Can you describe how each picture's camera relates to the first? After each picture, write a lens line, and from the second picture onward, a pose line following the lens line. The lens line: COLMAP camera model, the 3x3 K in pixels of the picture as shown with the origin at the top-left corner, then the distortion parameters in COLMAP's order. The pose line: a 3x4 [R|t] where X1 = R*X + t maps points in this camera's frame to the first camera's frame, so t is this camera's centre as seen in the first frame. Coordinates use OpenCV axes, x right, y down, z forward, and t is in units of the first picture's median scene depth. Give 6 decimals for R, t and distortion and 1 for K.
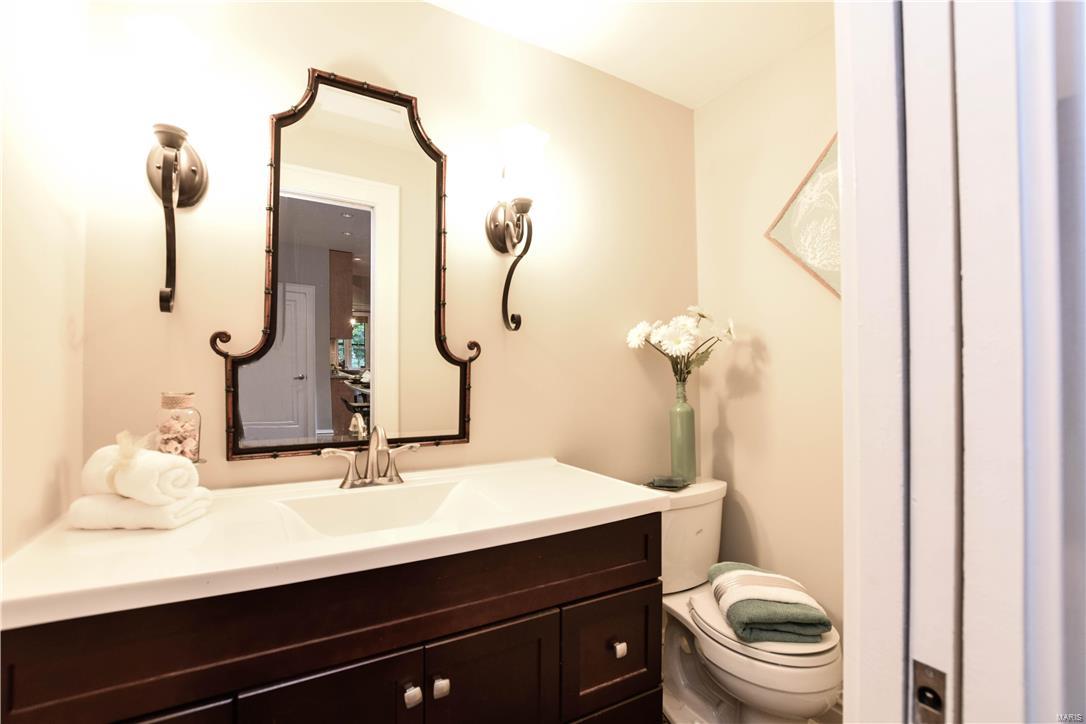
lens RADIAL K [[484.0, 0, 547.9], [0, 484.0, 365.0], [0, 0, 1]] dist [-0.013269, 0.000335]
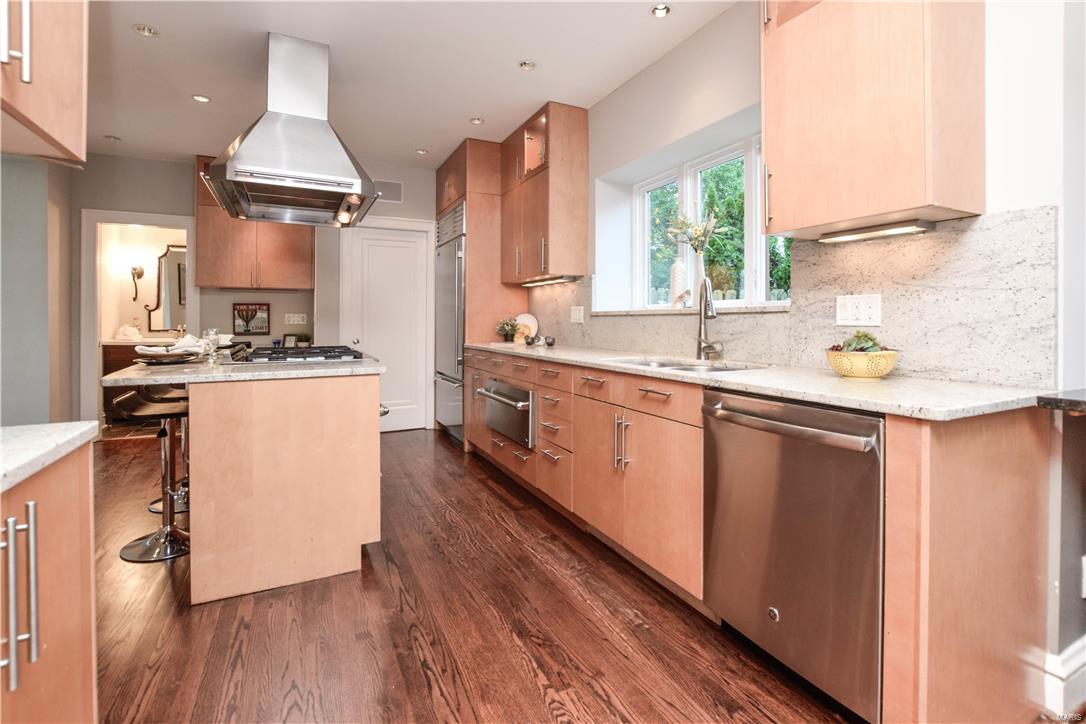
lens RADIAL K [[484.0, 0, 525.6], [0, 484.0, 318.3], [0, 0, 1]] dist [-0.013269, 0.000335]
pose [[0.998014, 0.005529, -0.062750, 3.274431], [-0.004932, 0.999941, 0.009662, -0.000806], [0.062799, -0.009333, 0.997983, -3.411711]]
